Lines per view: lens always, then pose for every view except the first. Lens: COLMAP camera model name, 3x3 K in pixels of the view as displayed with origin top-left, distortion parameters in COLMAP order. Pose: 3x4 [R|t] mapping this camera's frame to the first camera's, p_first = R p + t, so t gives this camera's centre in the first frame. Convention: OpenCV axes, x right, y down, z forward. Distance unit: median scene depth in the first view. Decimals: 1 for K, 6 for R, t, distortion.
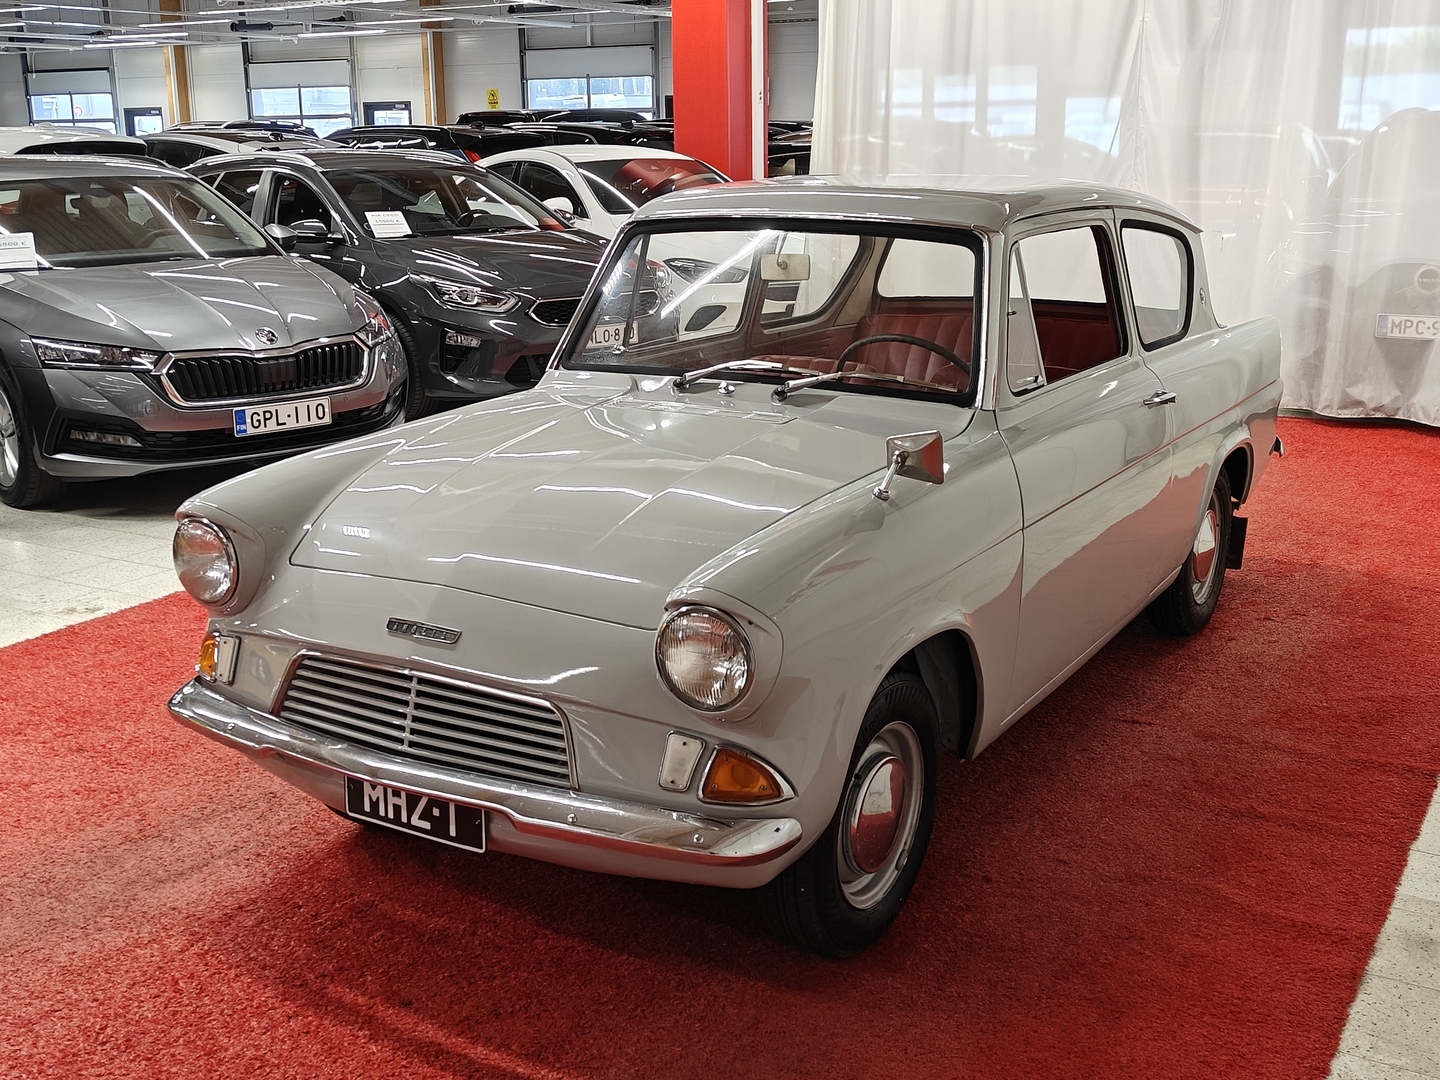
lens RADIAL K [[1581.1, 0, 713.2], [0, 1581.1, 540.3], [0, 0, 1]] dist [0.036004, 0.000000]
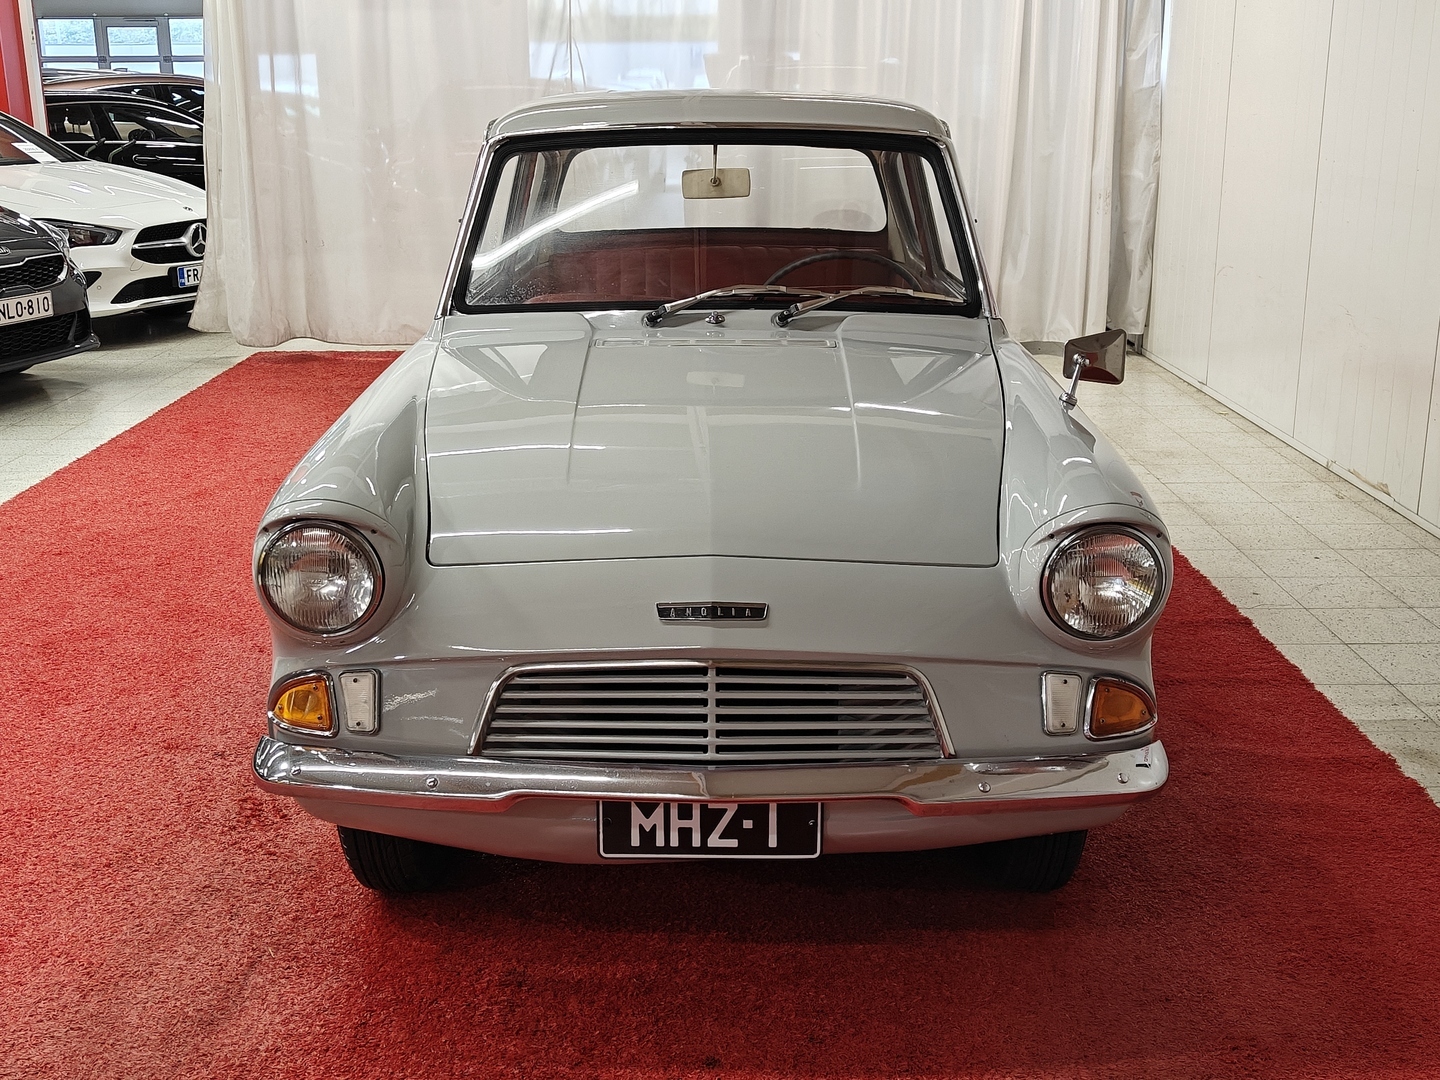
lens RADIAL K [[1581.1, 0, 727.0], [0, 1581.1, 547.8], [0, 0, 1]] dist [0.036004, 0.000000]
pose [[0.853051, -0.133878, 0.504361, -0.572983], [0.122188, 0.990905, 0.056363, -0.020794], [-0.507320, 0.013546, 0.861651, 0.278423]]
